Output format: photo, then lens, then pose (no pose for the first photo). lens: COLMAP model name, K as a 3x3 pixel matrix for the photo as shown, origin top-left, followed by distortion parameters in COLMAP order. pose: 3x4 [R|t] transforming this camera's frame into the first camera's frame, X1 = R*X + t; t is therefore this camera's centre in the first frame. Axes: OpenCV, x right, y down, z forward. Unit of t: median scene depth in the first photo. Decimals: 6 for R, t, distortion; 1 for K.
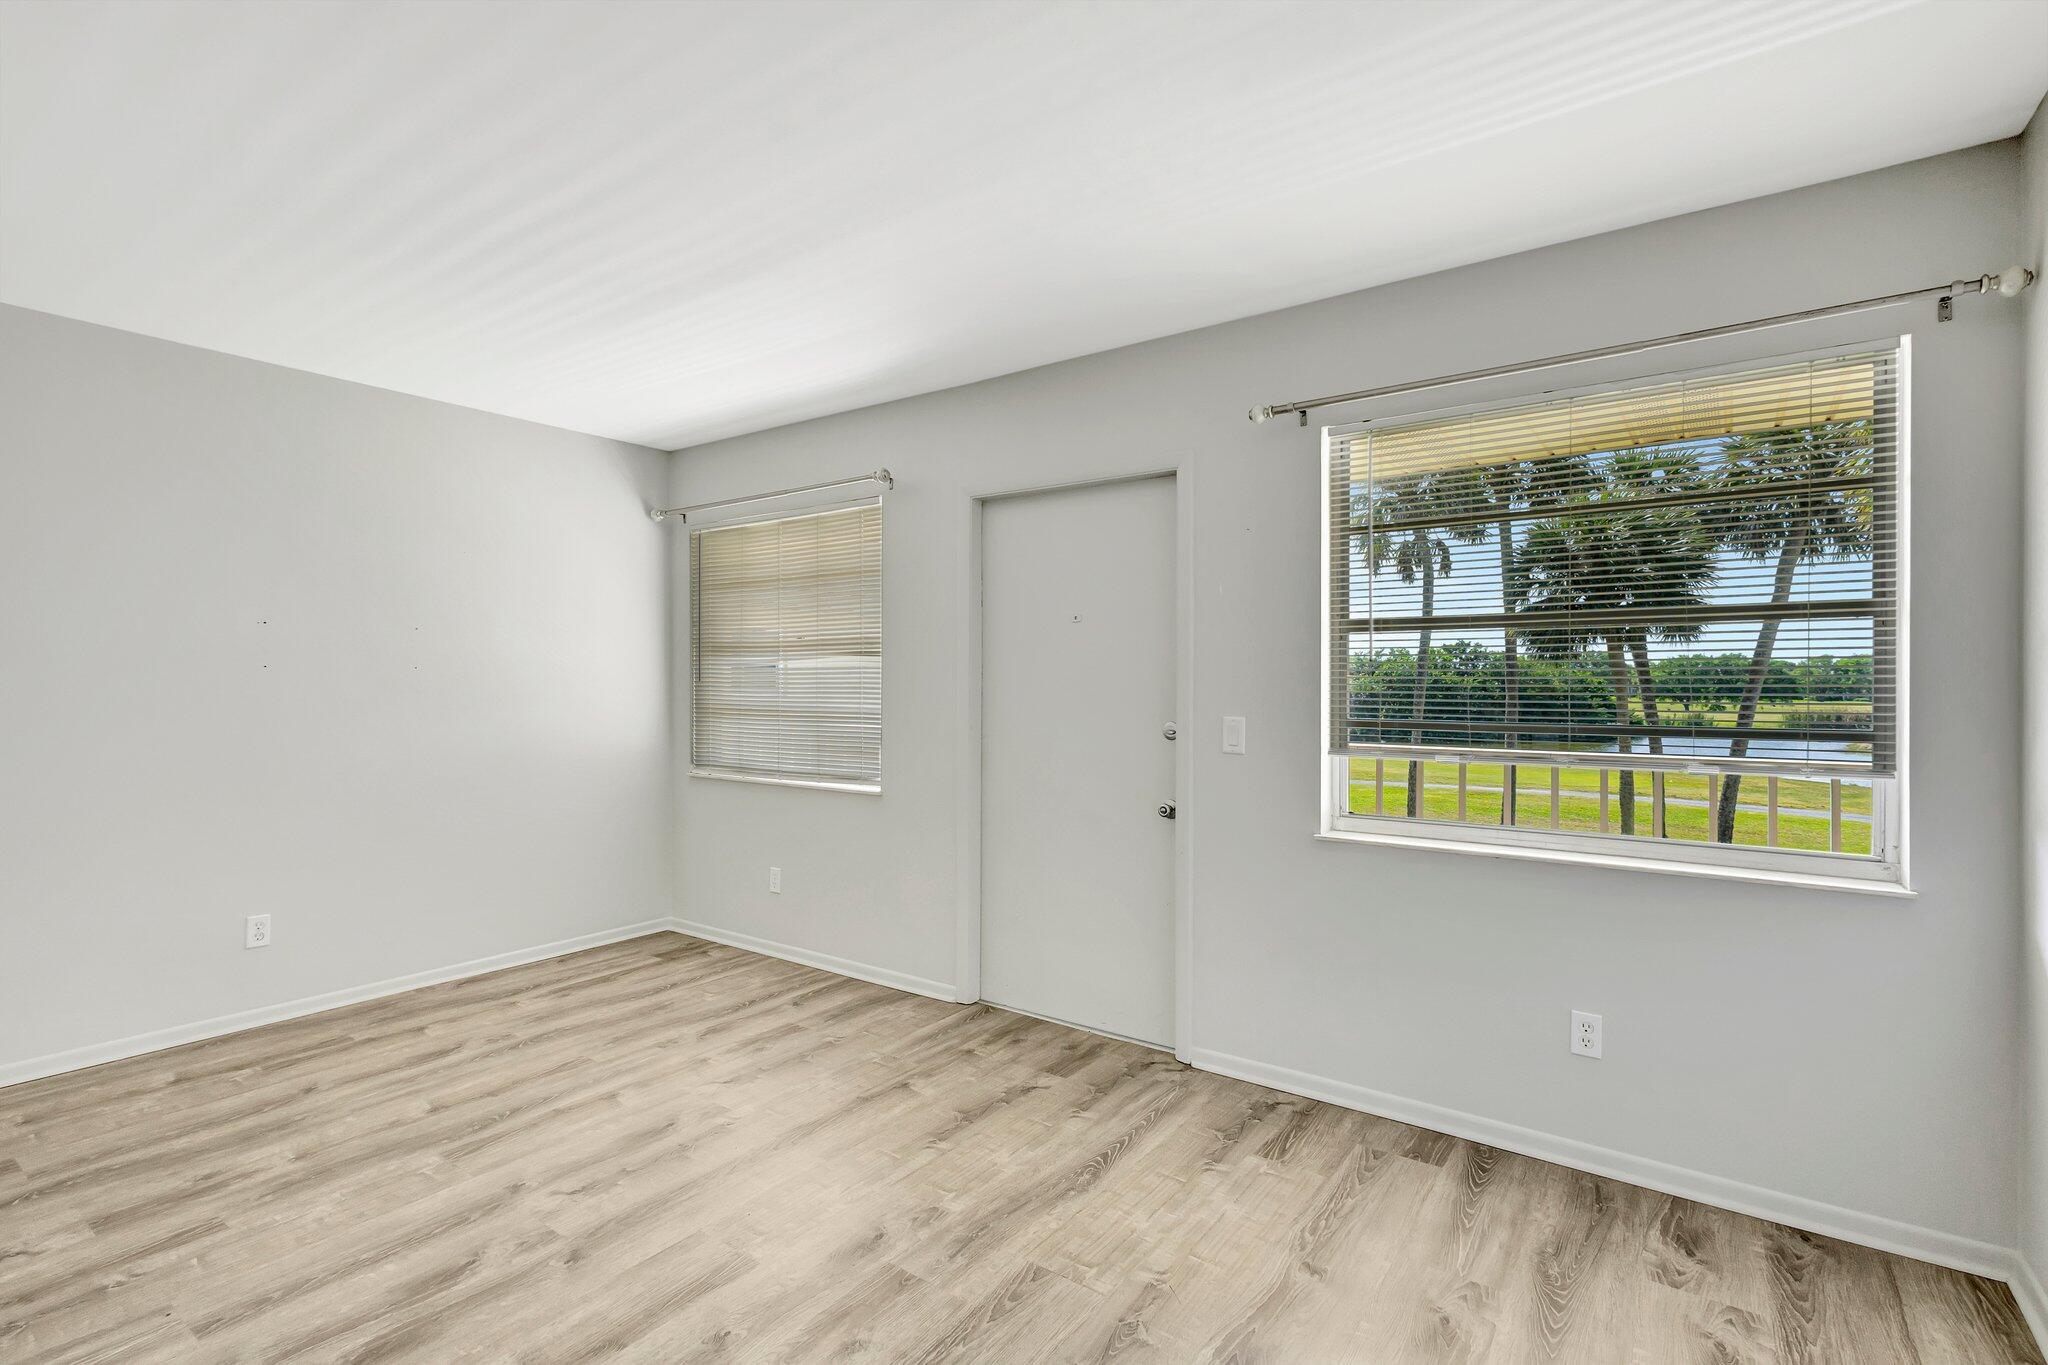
lens RADIAL K [[944.9, 0, 1015.6], [0, 944.9, 681.9], [0, 0, 1]] dist [0.002497, 0.000149]
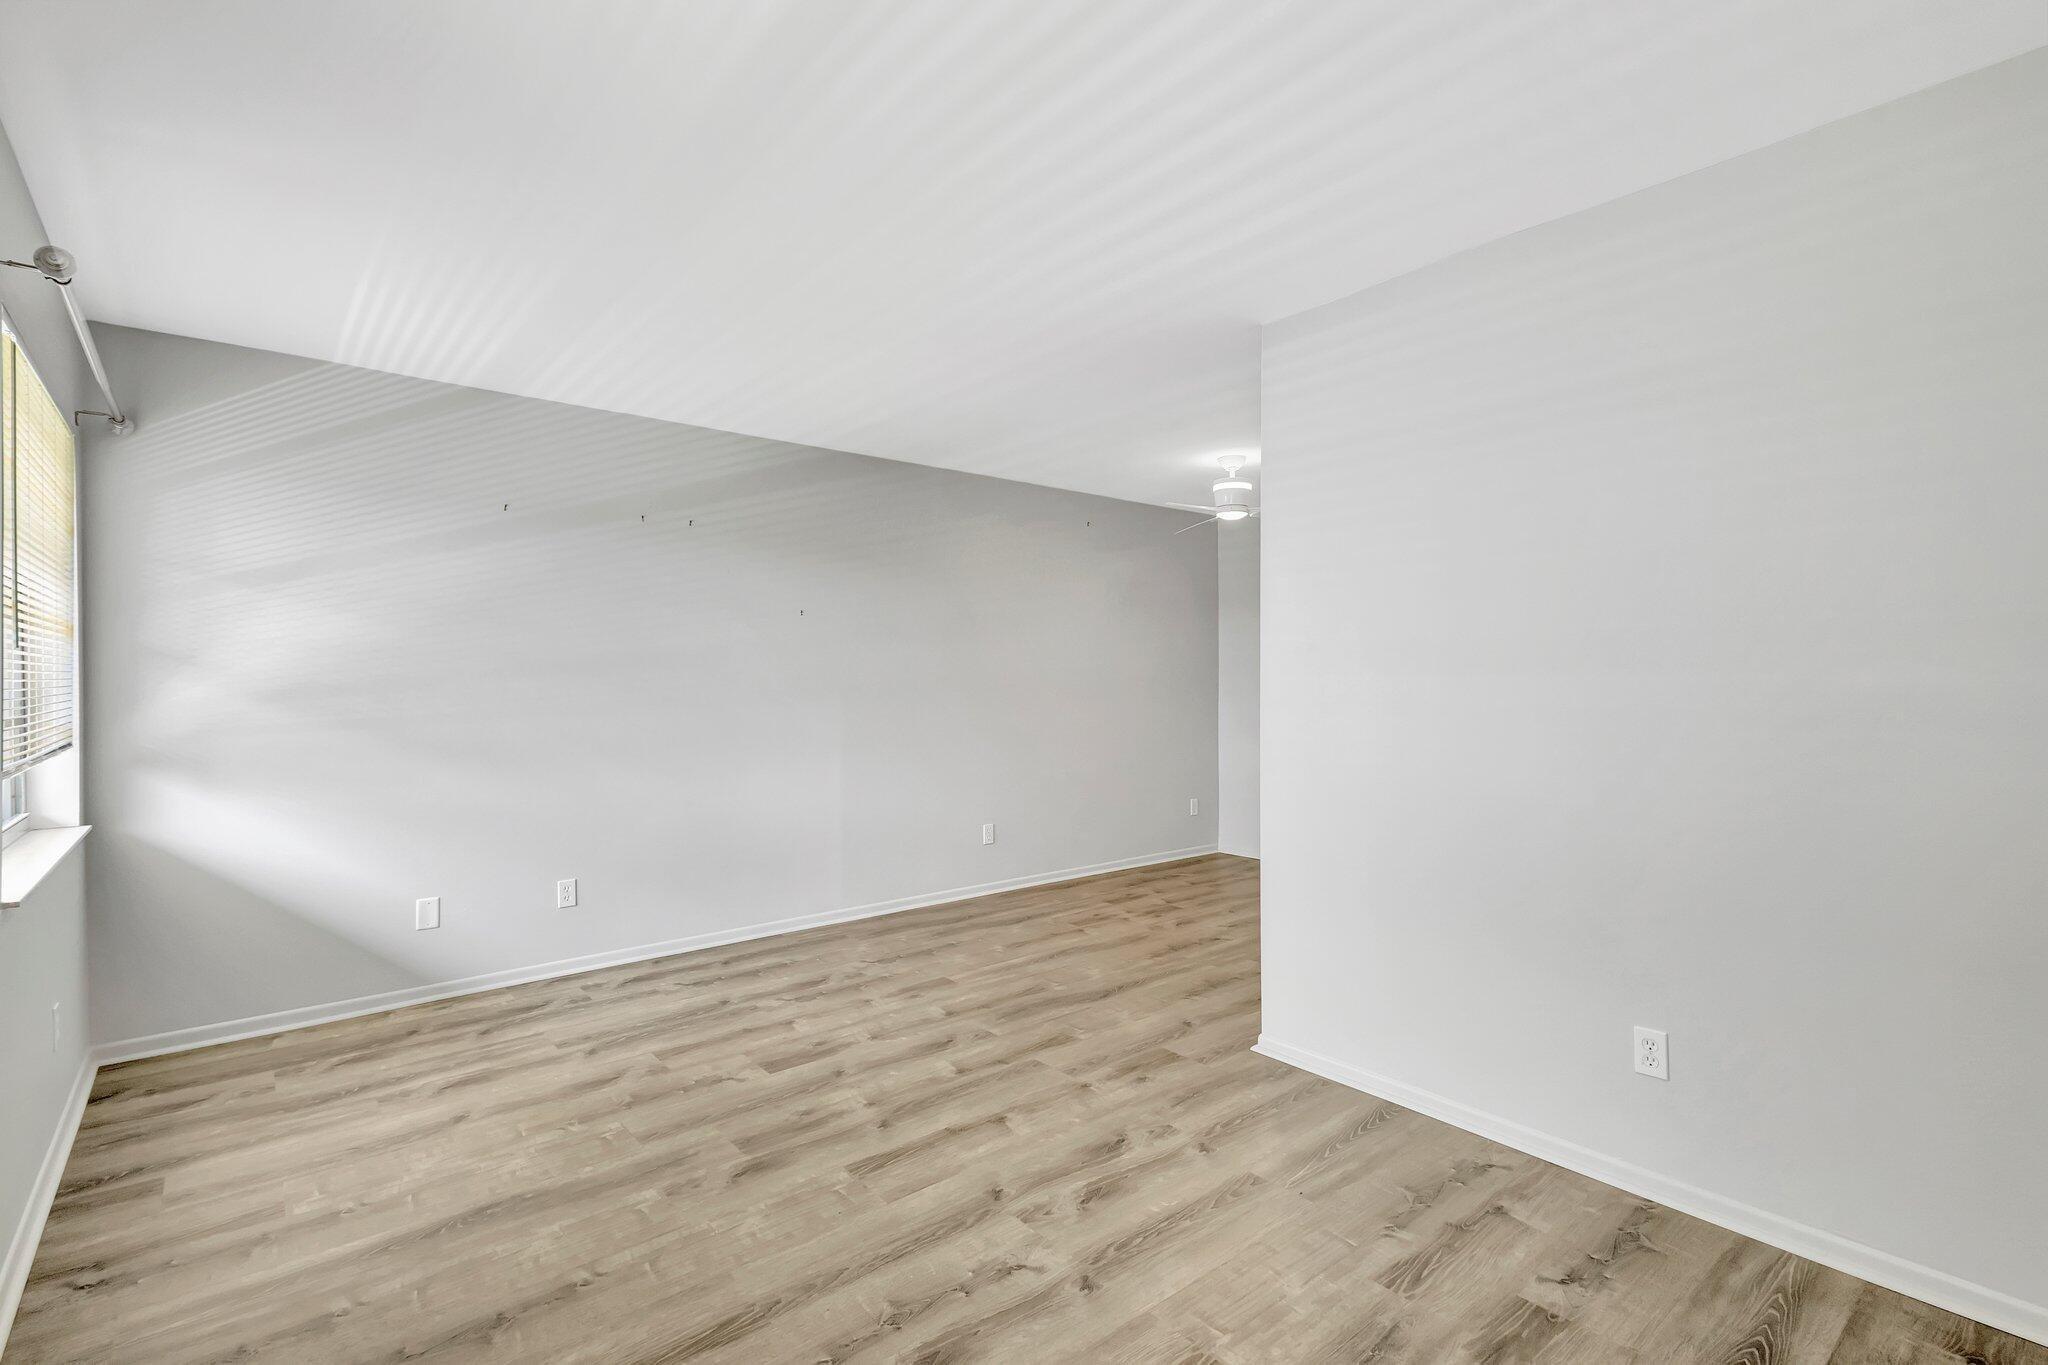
lens RADIAL K [[944.9, 0, 1027.8], [0, 944.9, 684.0], [0, 0, 1]] dist [0.002497, 0.000149]
pose [[-0.969873, -0.002999, 0.243591, -0.700296], [-0.001897, 0.999987, 0.004758, 0.002332], [-0.243602, 0.004152, -0.969866, 1.877117]]
